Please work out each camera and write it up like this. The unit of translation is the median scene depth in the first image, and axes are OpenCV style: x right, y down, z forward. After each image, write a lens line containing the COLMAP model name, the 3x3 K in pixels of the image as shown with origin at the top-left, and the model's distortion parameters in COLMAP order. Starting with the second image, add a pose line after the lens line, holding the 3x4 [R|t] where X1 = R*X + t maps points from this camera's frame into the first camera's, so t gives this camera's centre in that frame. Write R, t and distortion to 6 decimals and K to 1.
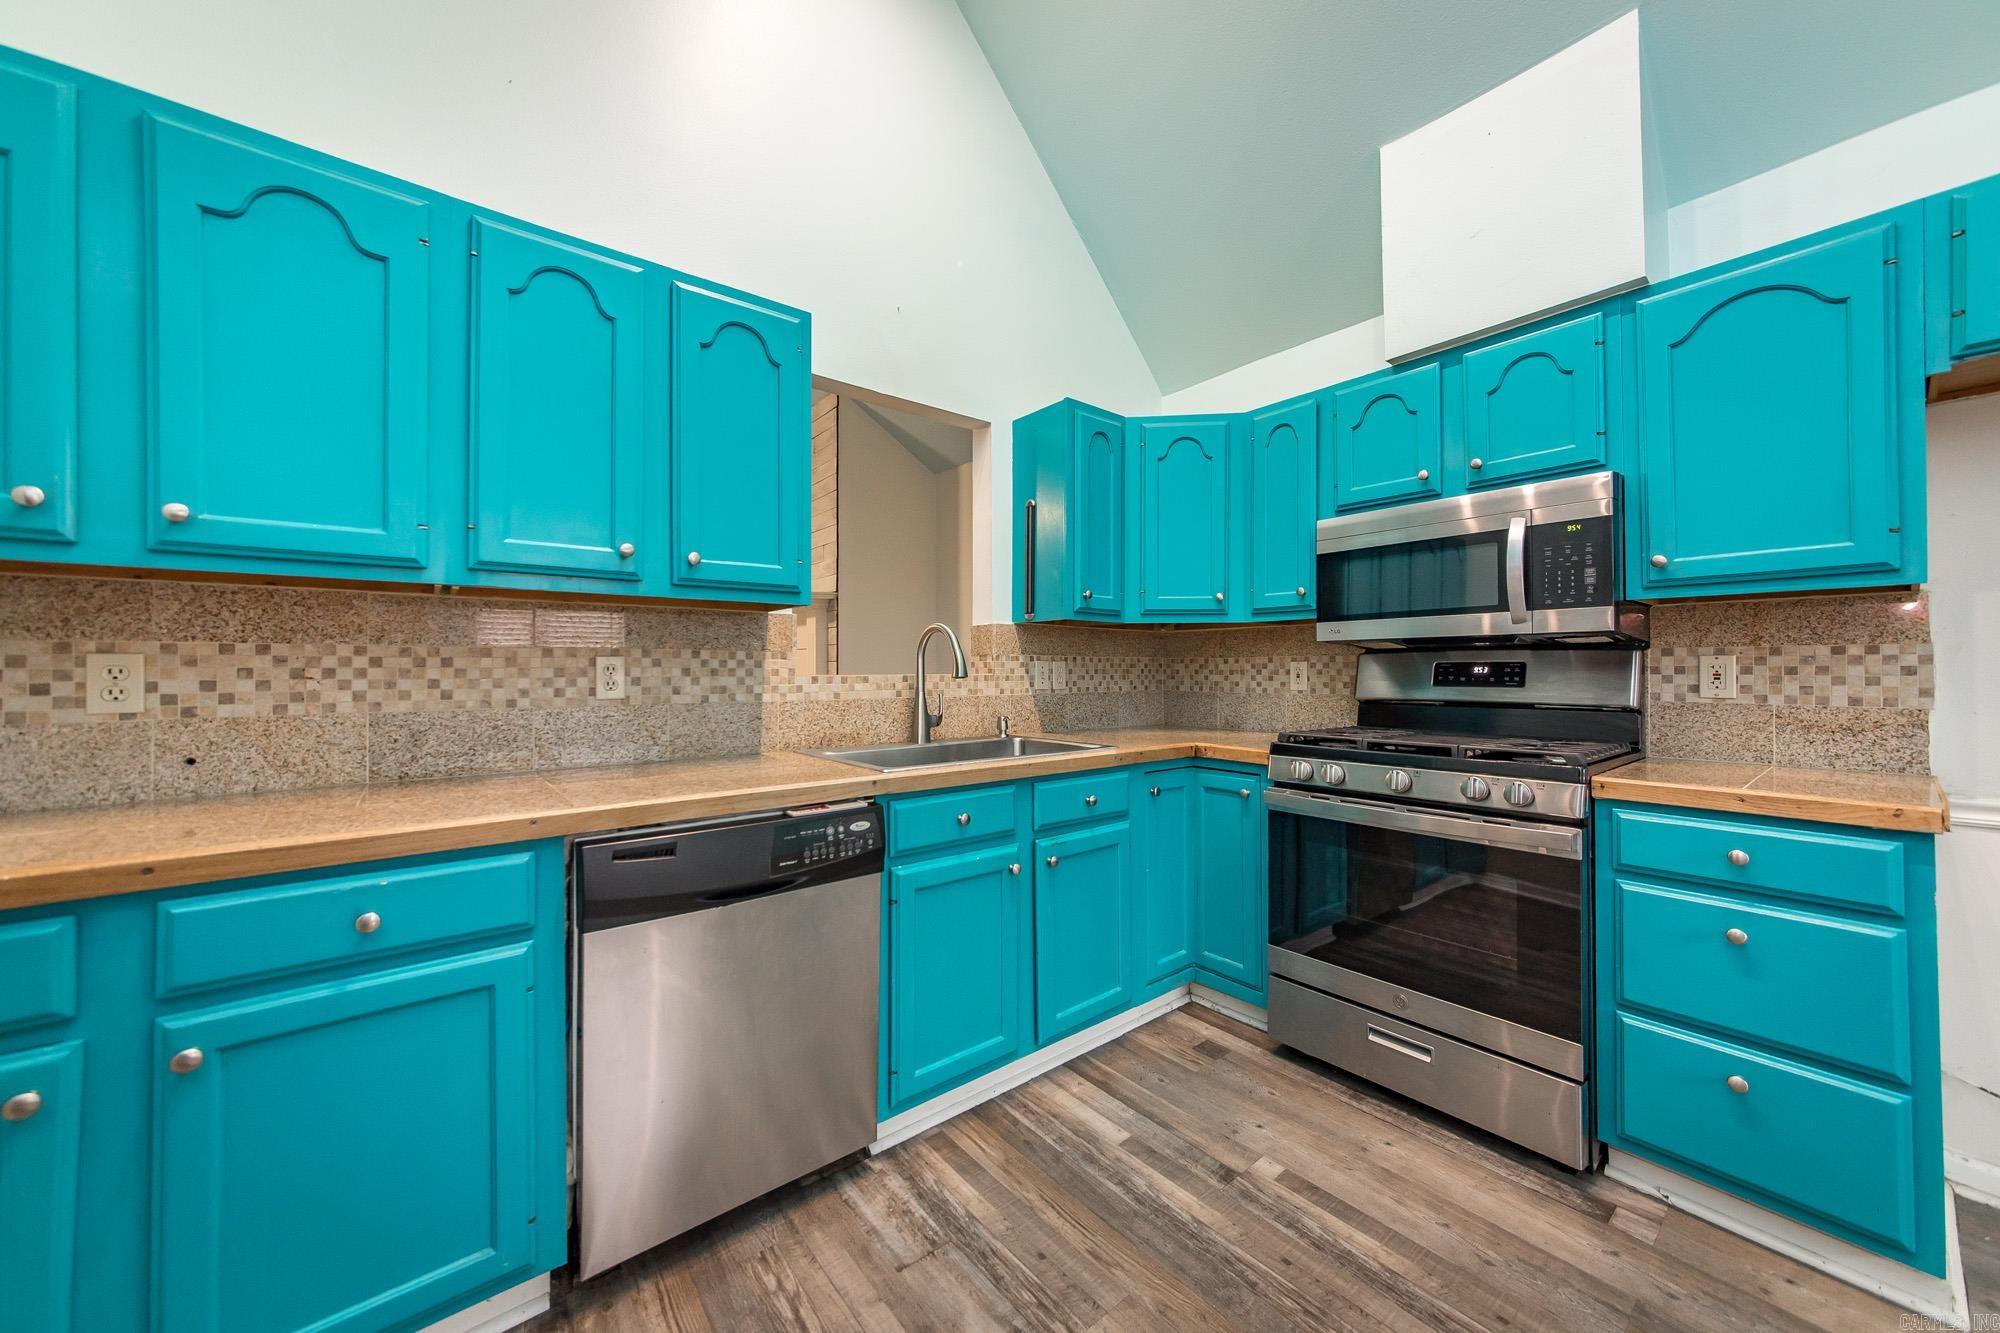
lens RADIAL K [[717.8, 0, 990.5], [0, 717.8, 662.4], [0, 0, 1]] dist [-0.001828, 0.000216]
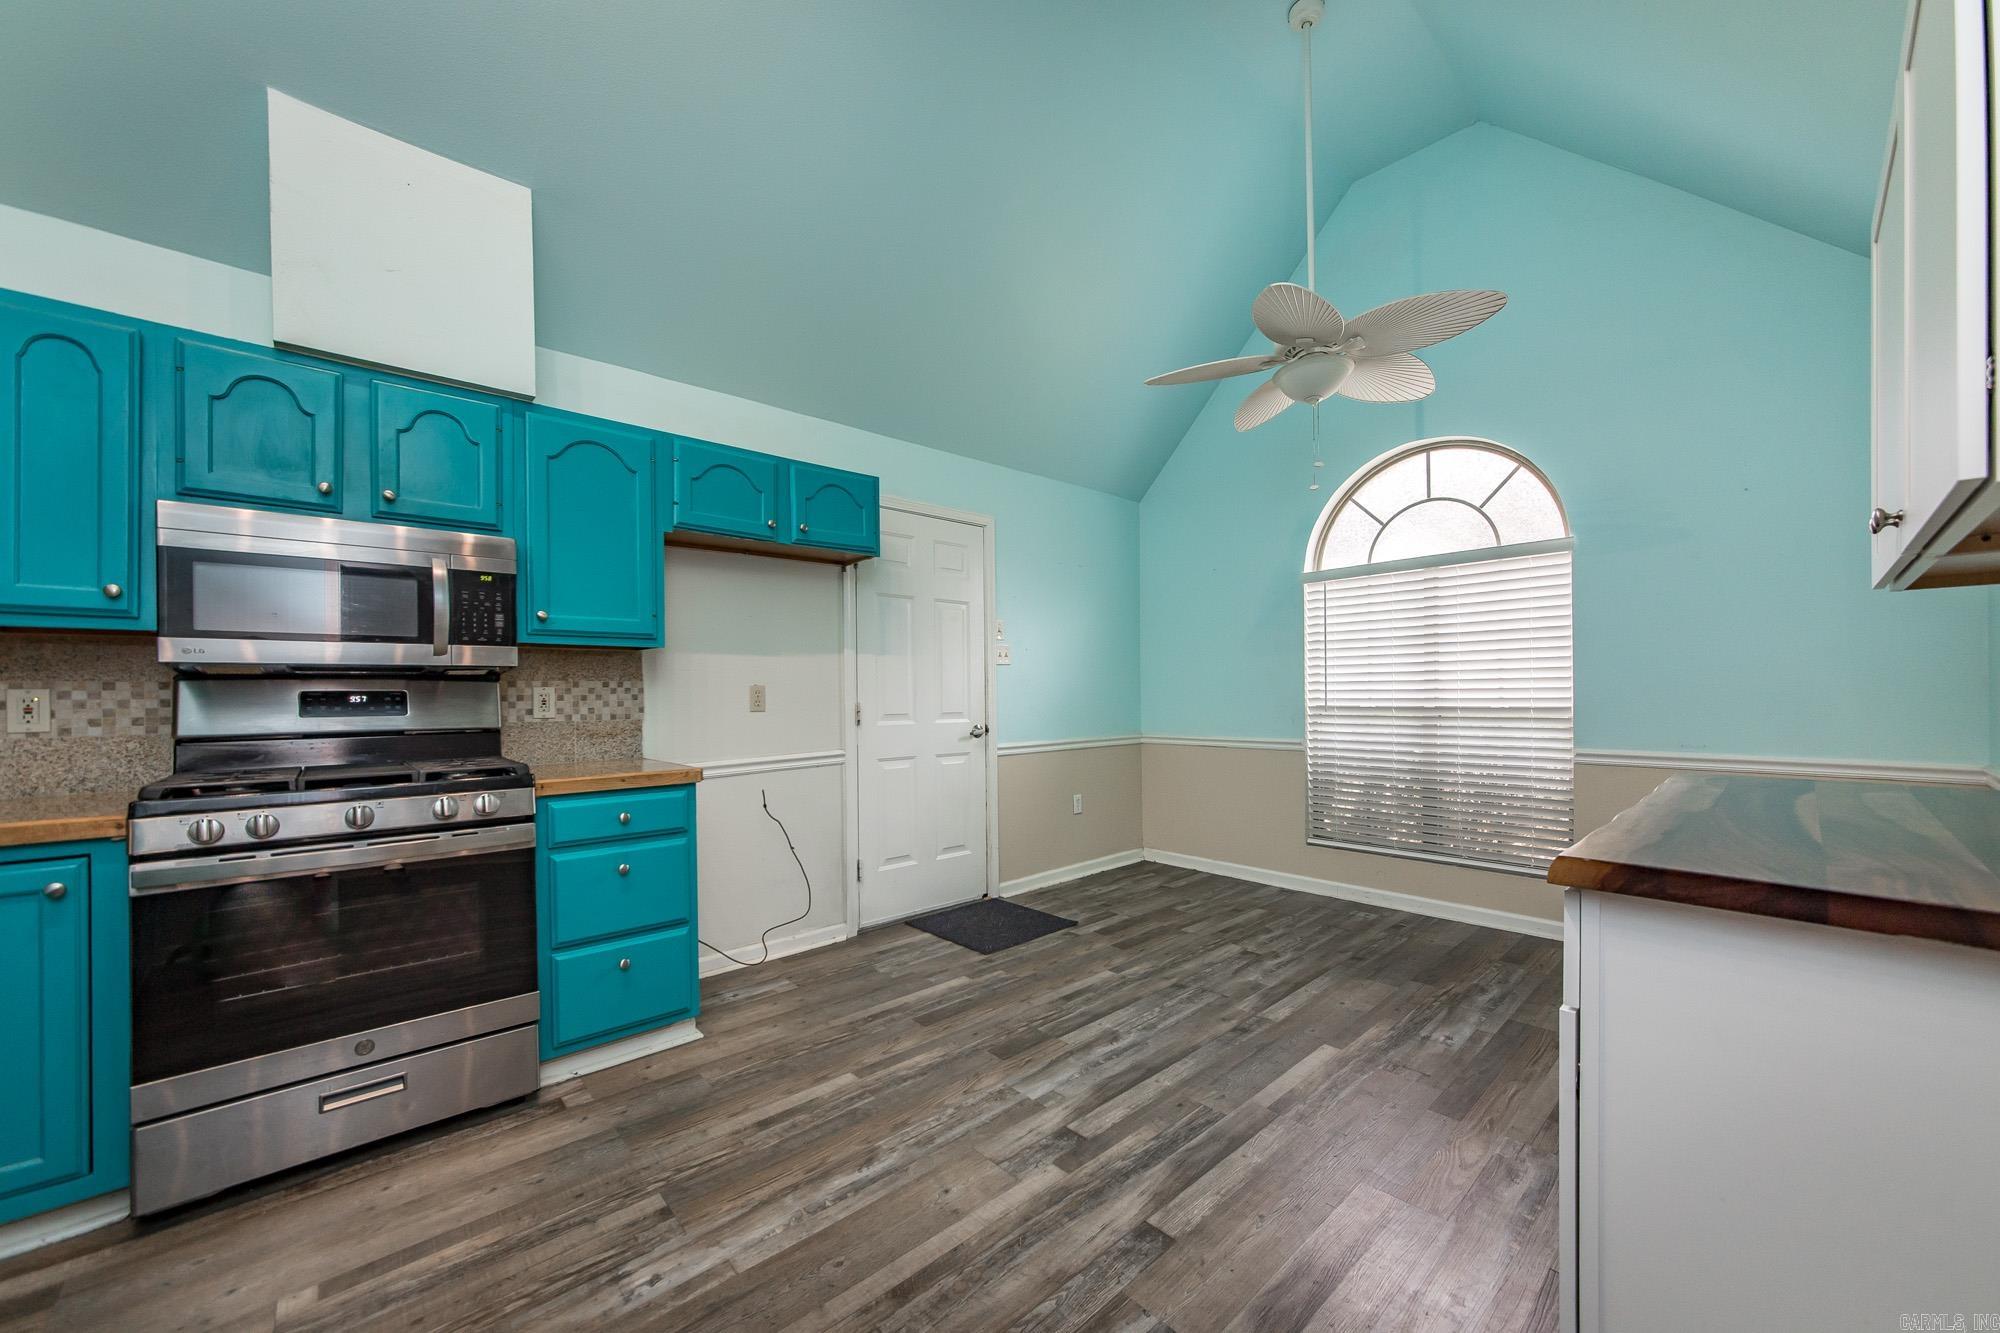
lens RADIAL K [[738.0, 0, 1004.1], [0, 738.0, 695.3], [0, 0, 1]] dist [-0.000667, 0.000031]
pose [[-0.068167, 0.000907, 0.997674, -0.463451], [0.000166, 1.000000, -0.000897, 0.007700], [-0.997674, 0.000104, -0.068167, 0.222049]]
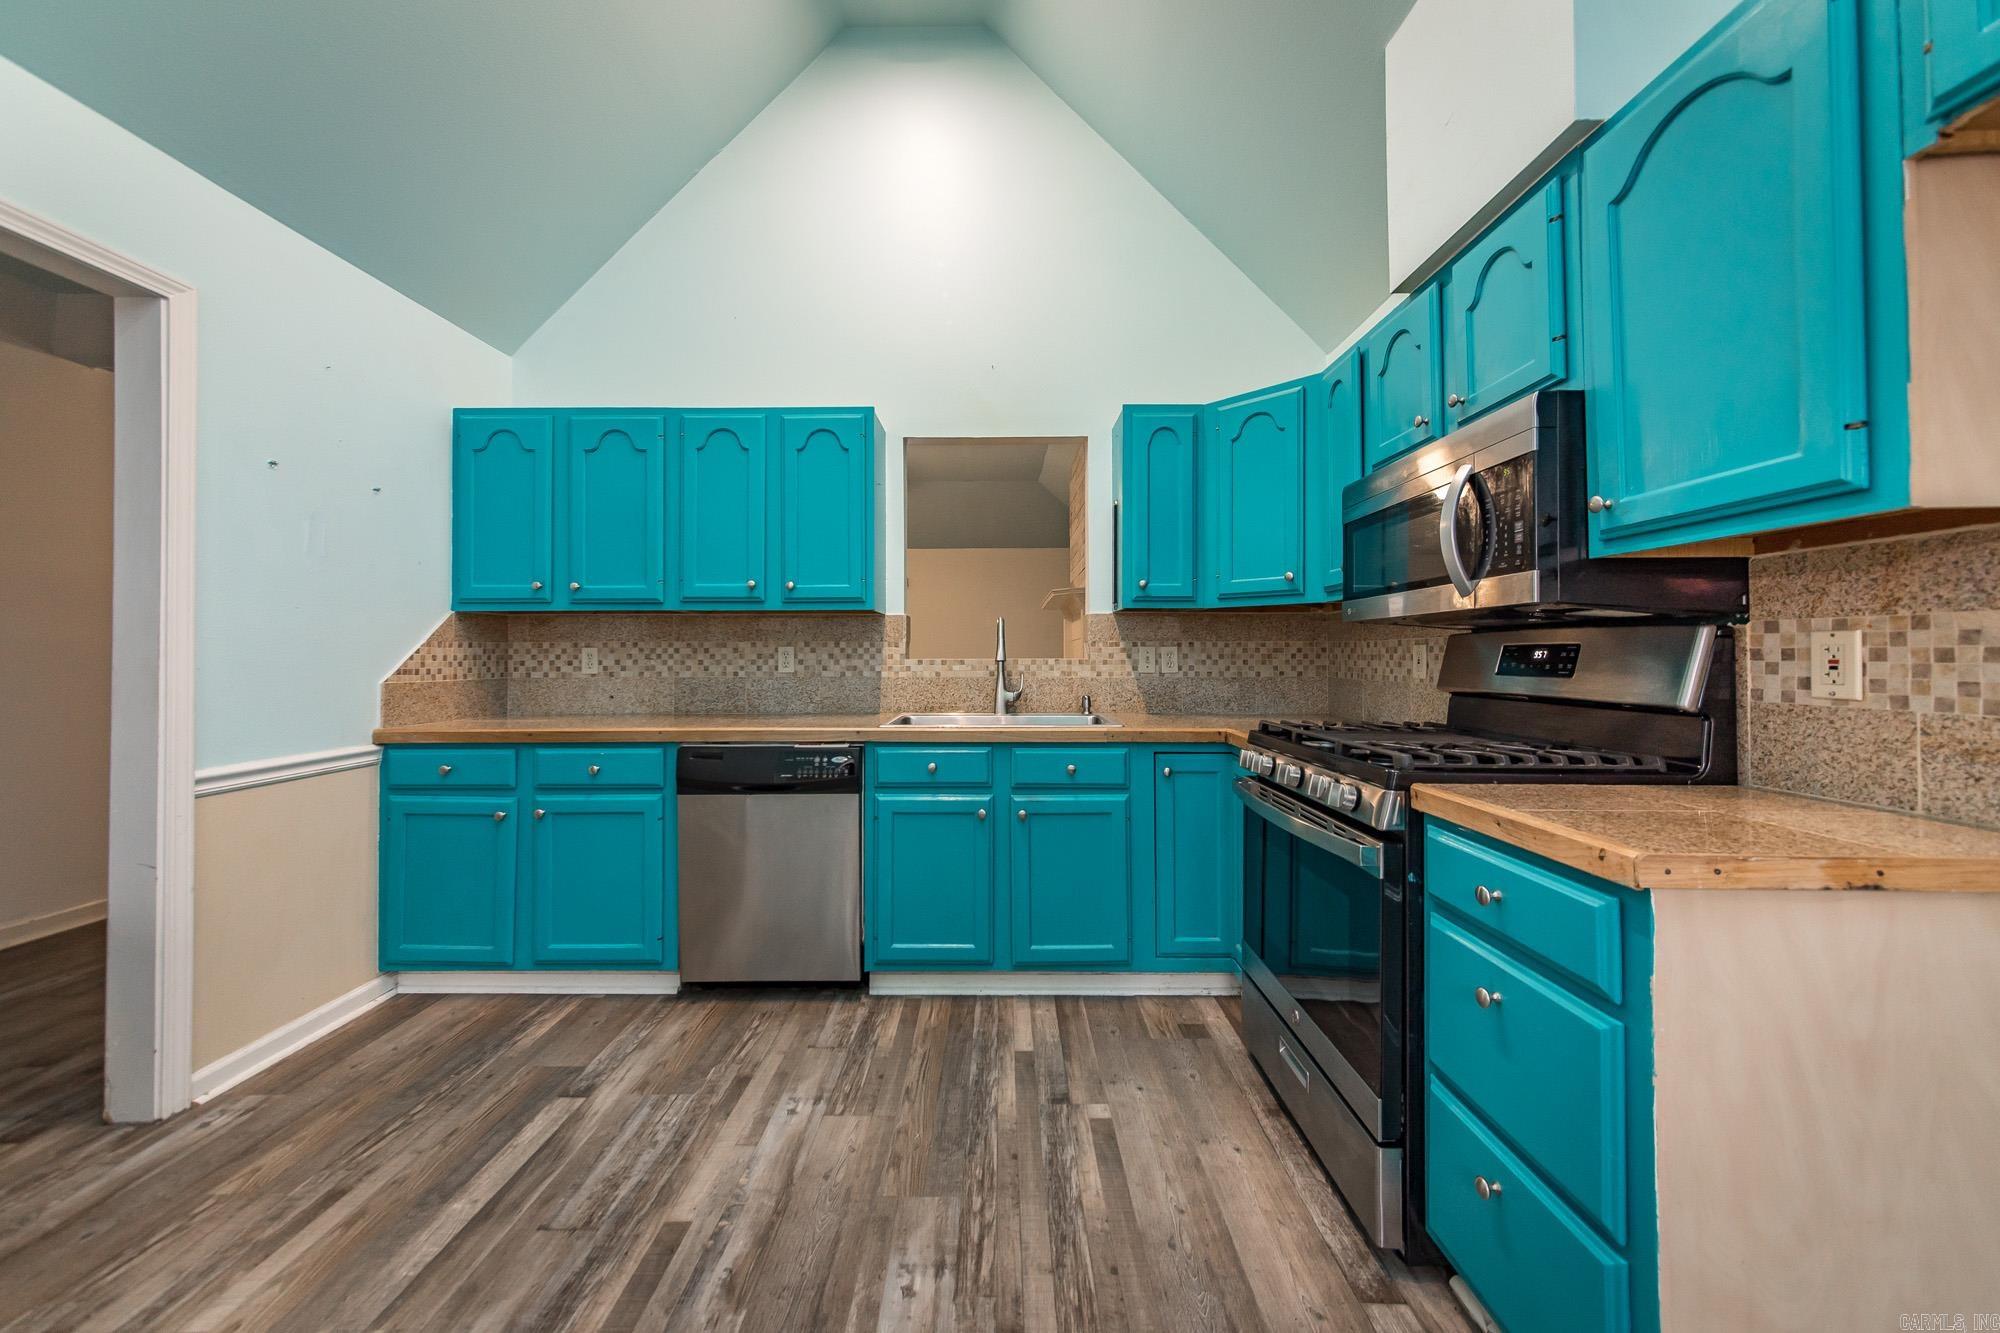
lens RADIAL K [[711.1, 0, 986.8], [0, 711.1, 641.3], [0, 0, 1]] dist [0.005782, 0.000005]
pose [[0.773239, -0.012485, -0.633992, 0.855458], [0.006563, 0.999910, -0.011685, 0.001914], [0.634080, 0.004874, 0.773252, 0.045209]]
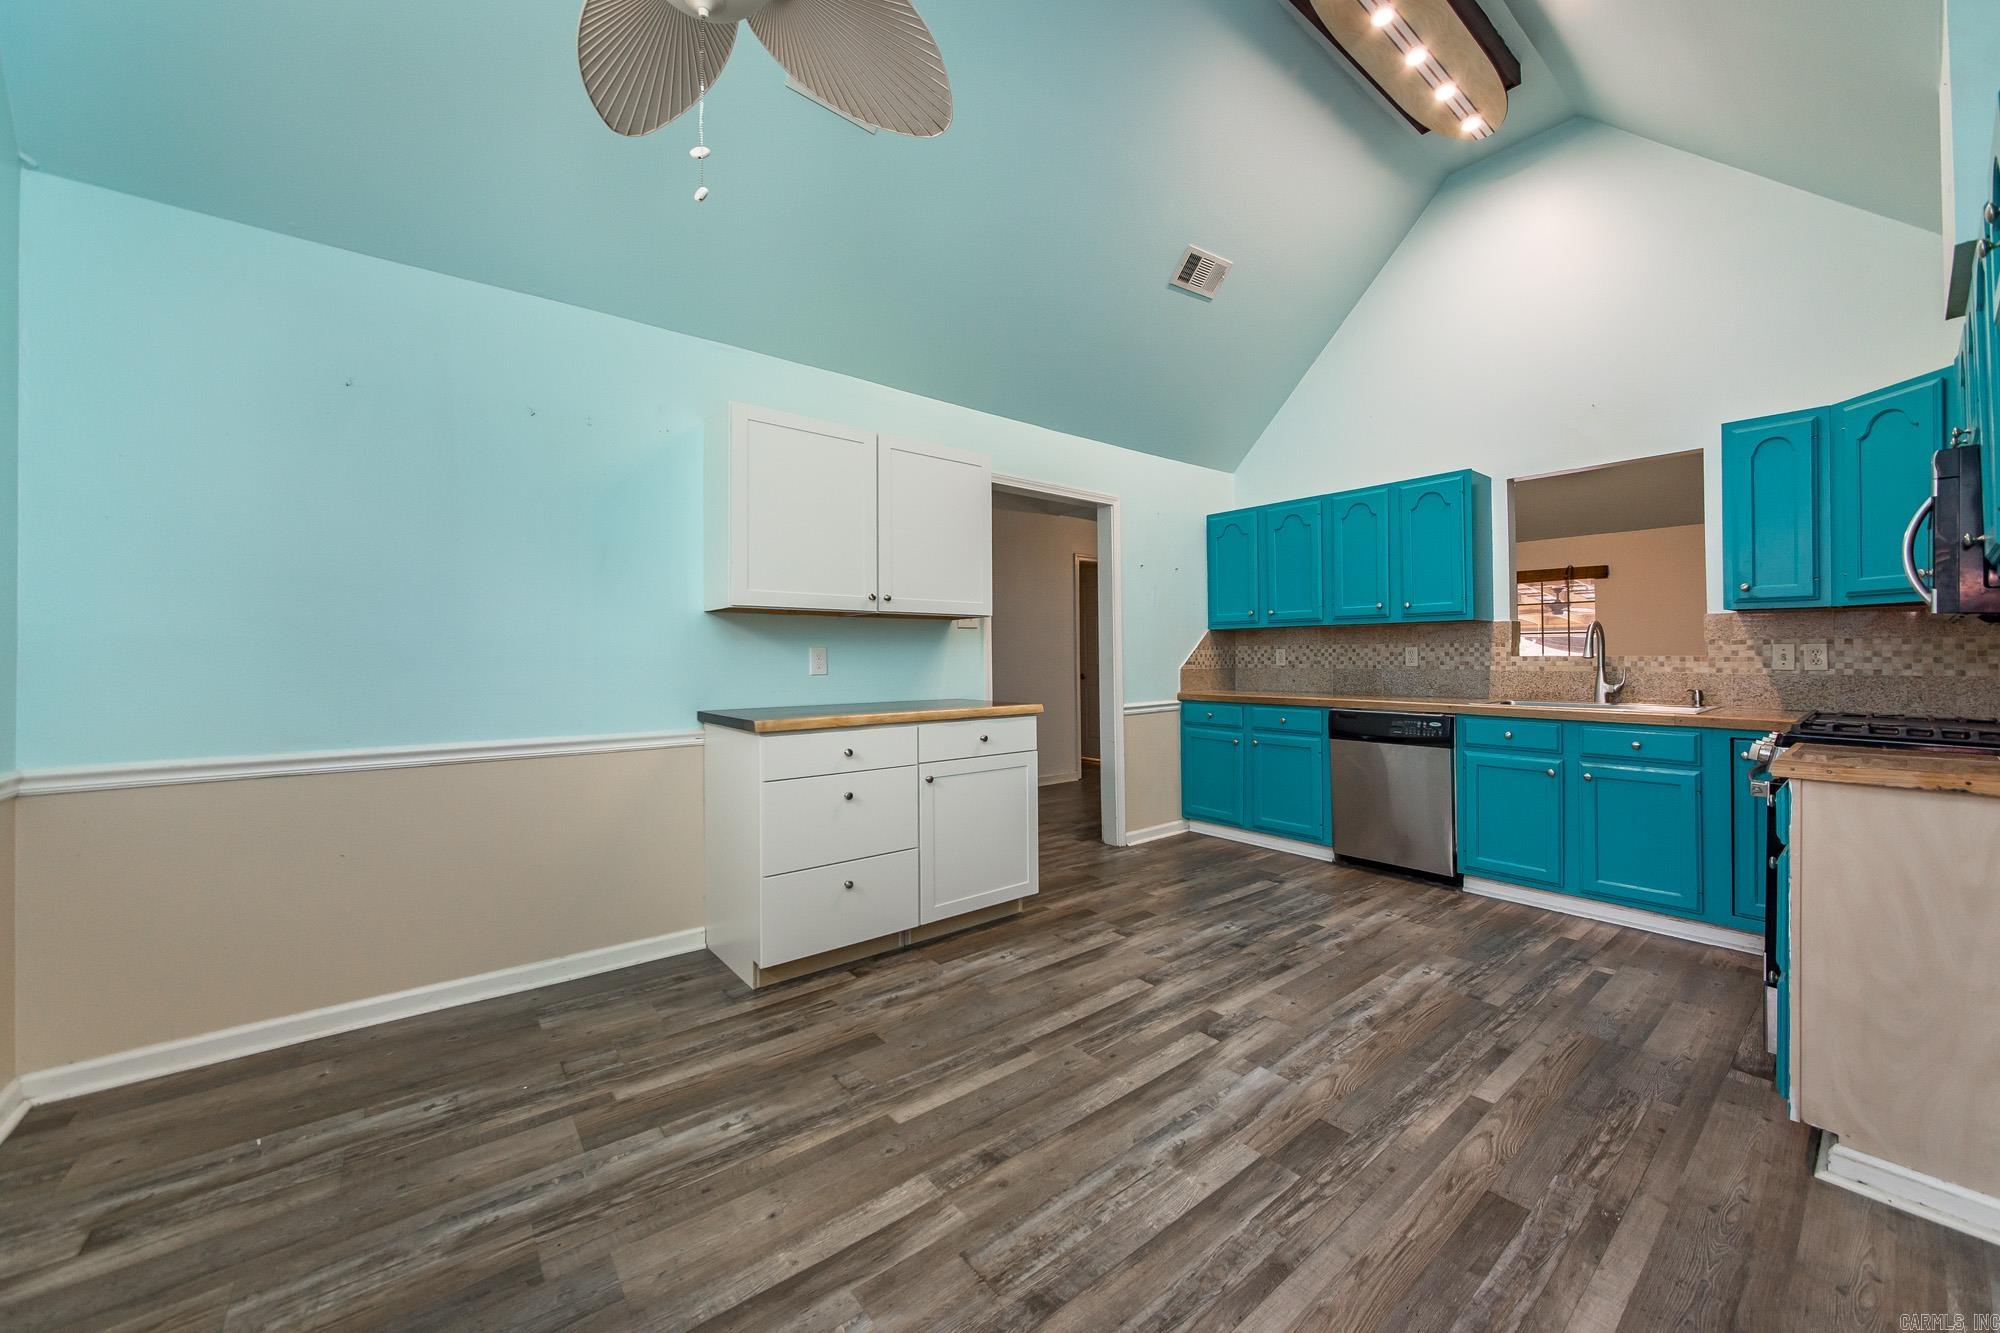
lens RADIAL K [[733.7, 0, 991.4], [0, 733.7, 643.8], [0, 0, 1]] dist [-0.042117, 0.009799]
pose [[-0.011797, -0.012283, -0.999855, 1.767837], [0.014732, 0.999814, -0.012456, -0.009600], [0.999822, -0.014877, -0.011614, -0.284748]]
